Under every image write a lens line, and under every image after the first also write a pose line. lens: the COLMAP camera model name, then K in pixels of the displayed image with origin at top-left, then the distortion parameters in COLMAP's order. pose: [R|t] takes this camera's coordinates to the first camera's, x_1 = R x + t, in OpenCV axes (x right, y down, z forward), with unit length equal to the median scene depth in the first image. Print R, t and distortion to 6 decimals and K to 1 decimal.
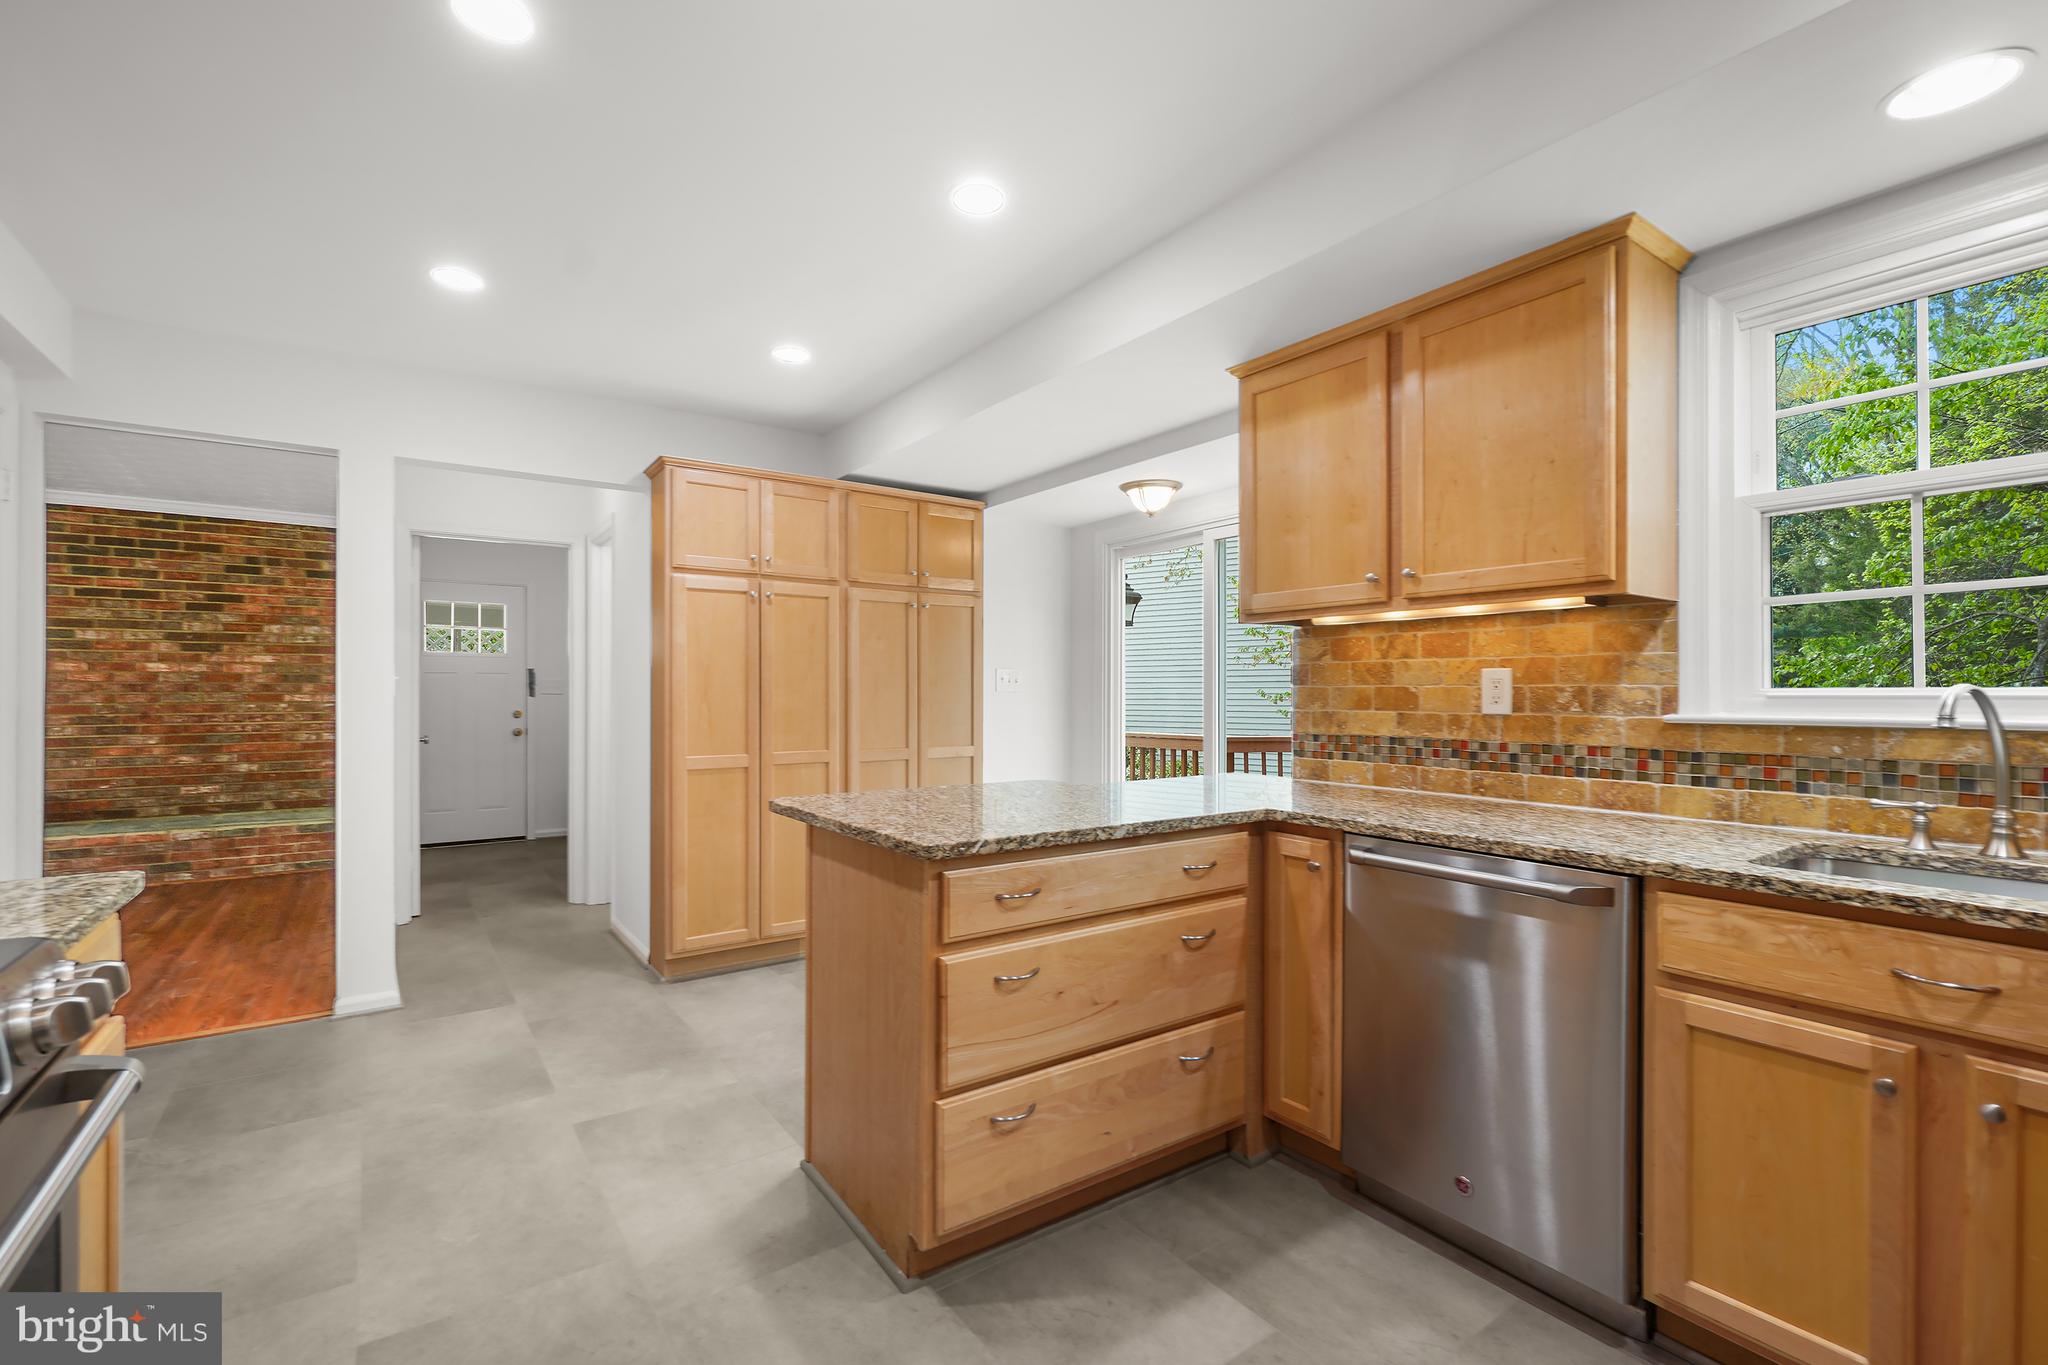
lens RADIAL K [[903.0, 0, 1034.6], [0, 903.0, 696.4], [0, 0, 1]] dist [-0.019772, 0.005669]
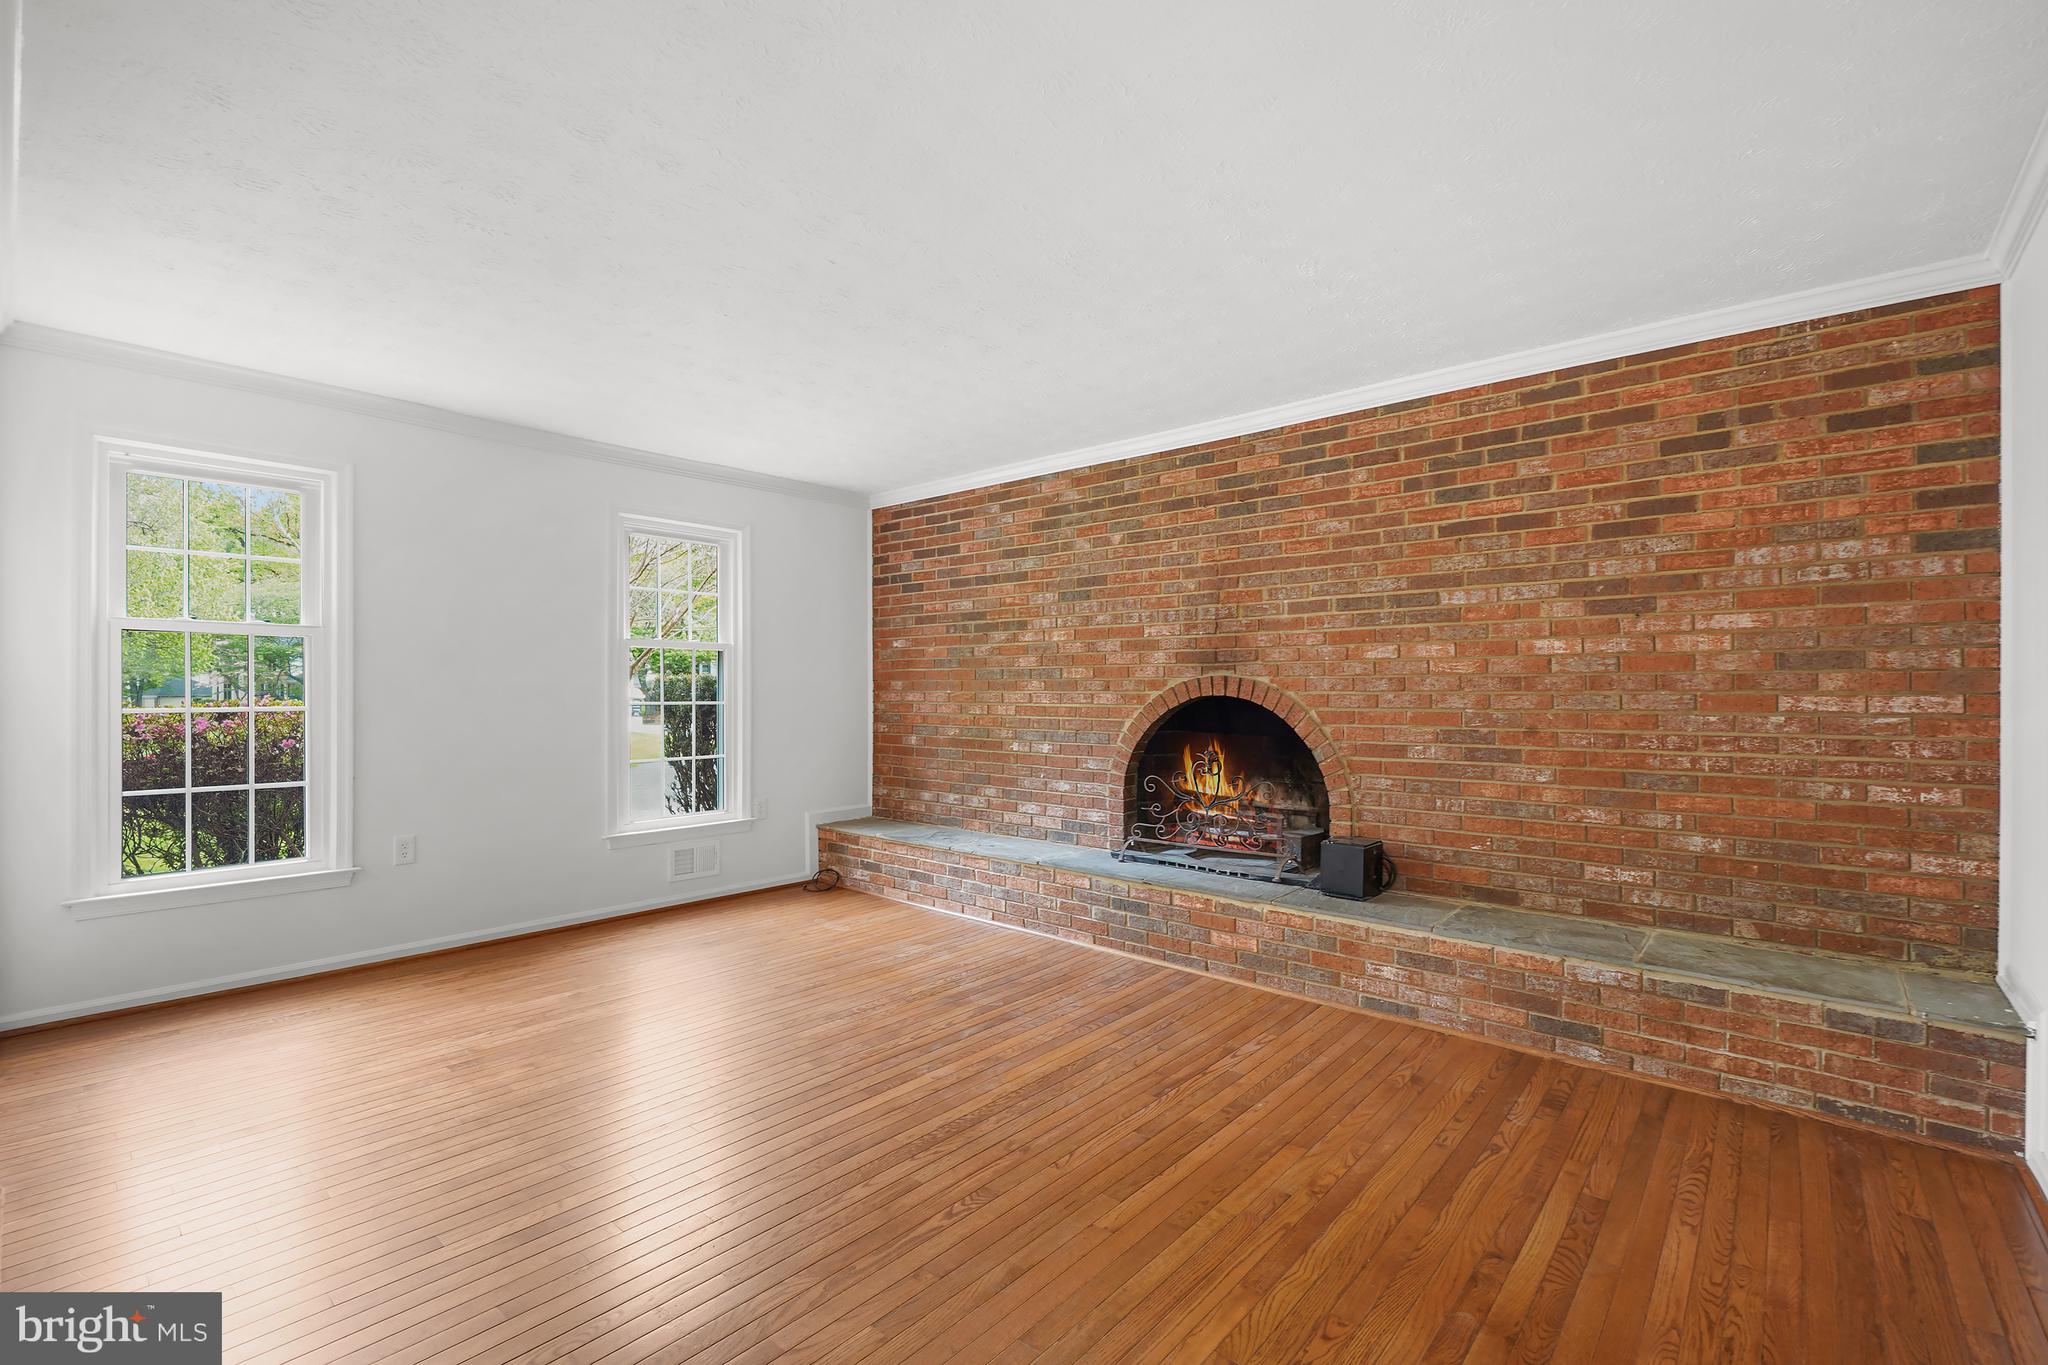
lens RADIAL K [[903.0, 0, 1001.6], [0, 903.0, 688.3], [0, 0, 1]] dist [-0.019772, 0.005669]
pose [[0.220358, -0.002142, -0.975417, -0.501820], [-0.001541, 0.999996, -0.002545, -0.004394], [0.975418, 0.002064, 0.220354, 0.529698]]
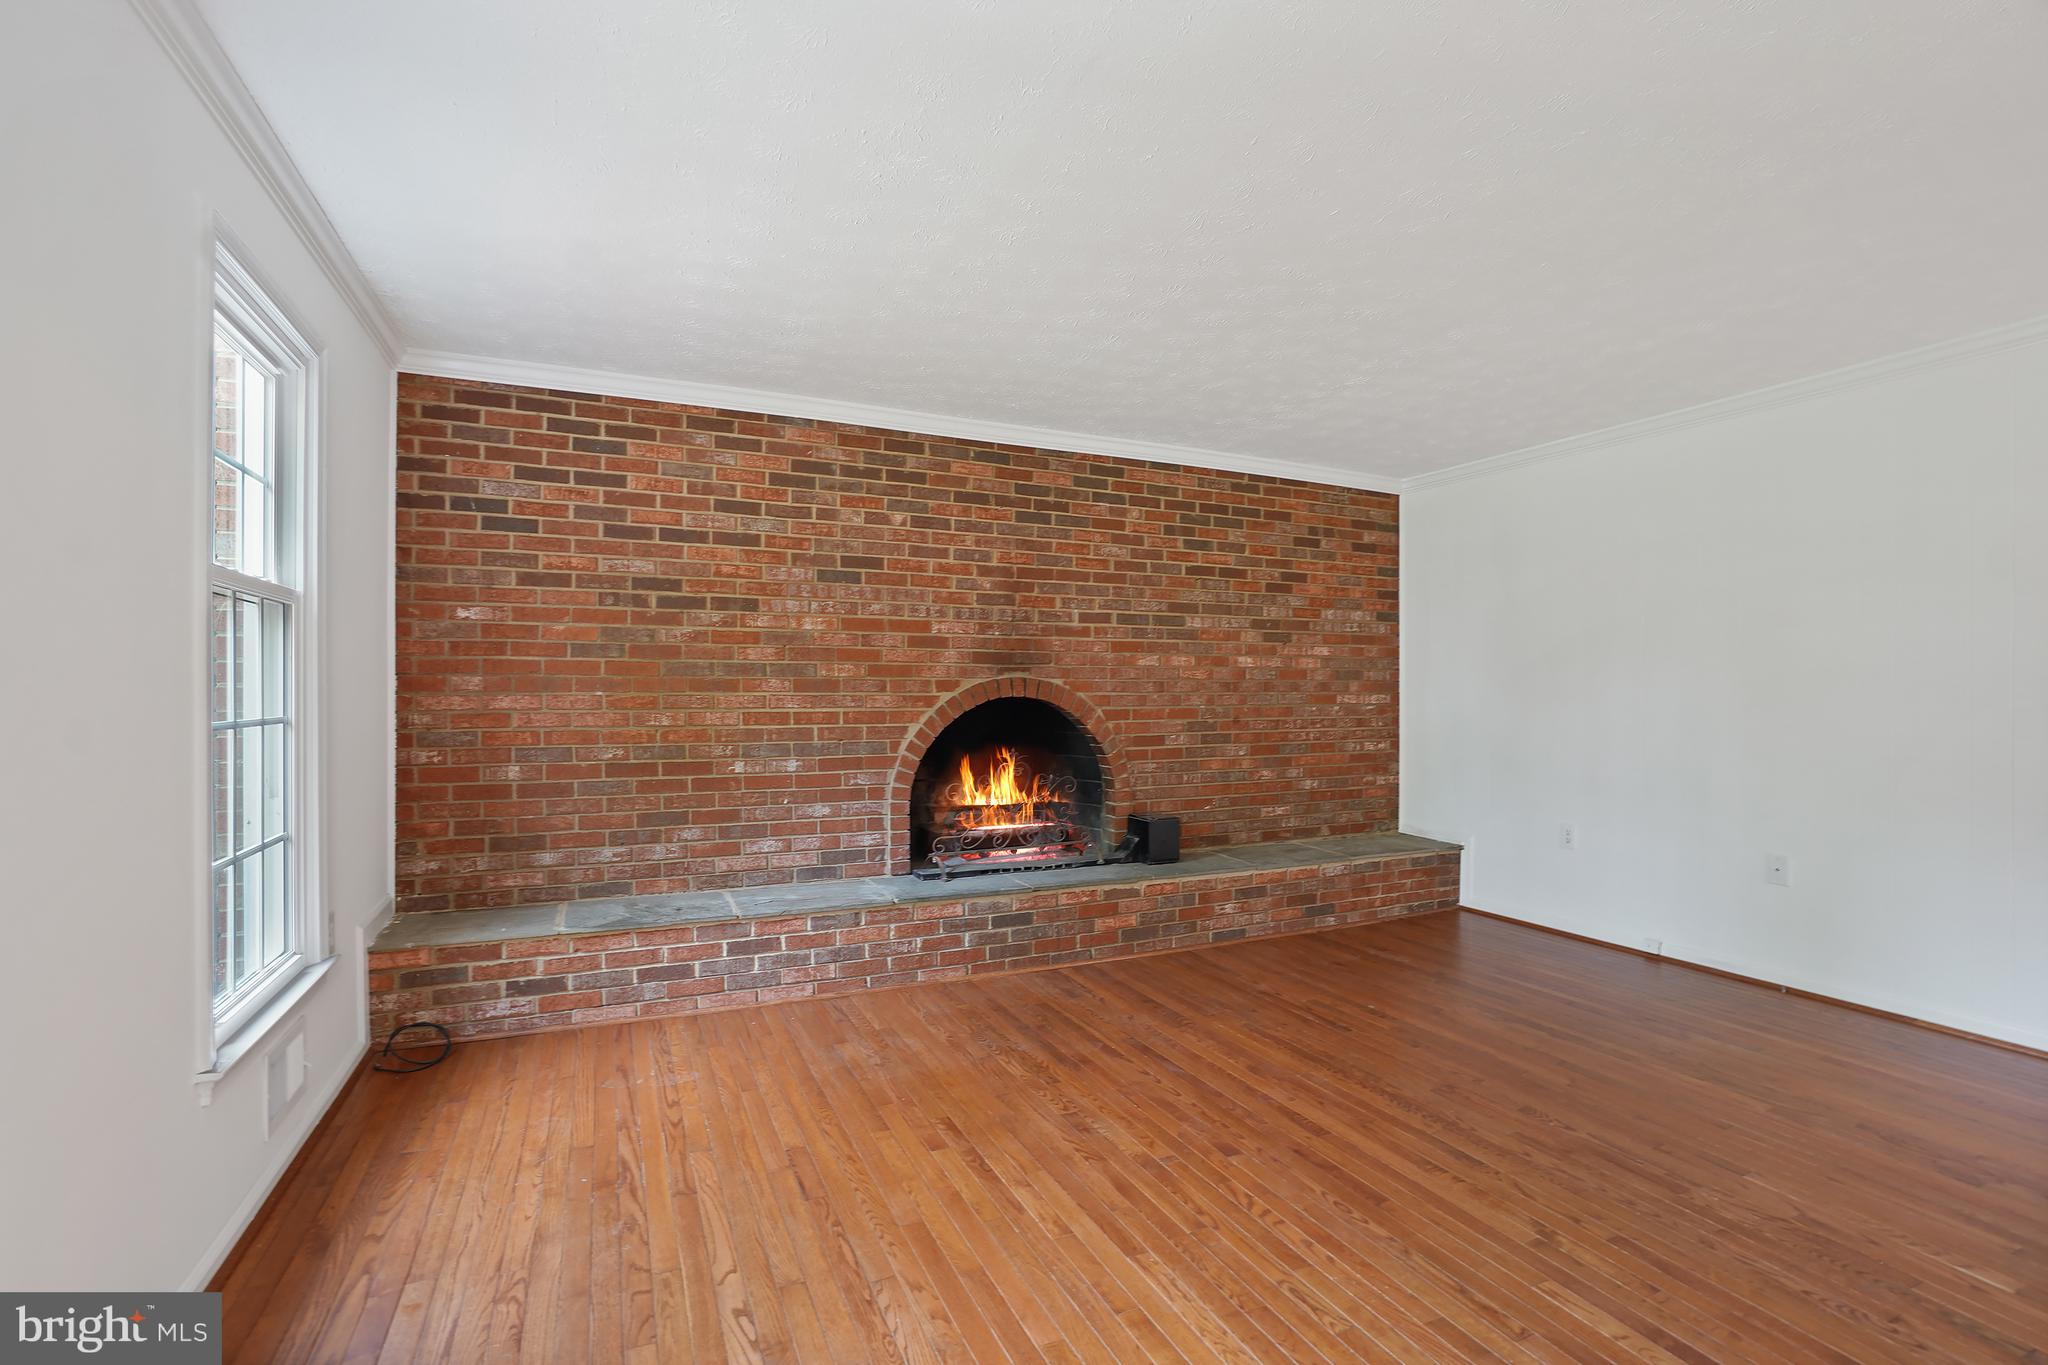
lens RADIAL K [[903.0, 0, 1029.8], [0, 903.0, 697.2], [0, 0, 1]] dist [-0.019772, 0.005669]
pose [[0.982234, -0.001702, -0.187650, -1.010448], [0.001663, 0.999999, -0.000362, -0.000086], [0.187651, 0.000044, 0.982236, 0.144553]]
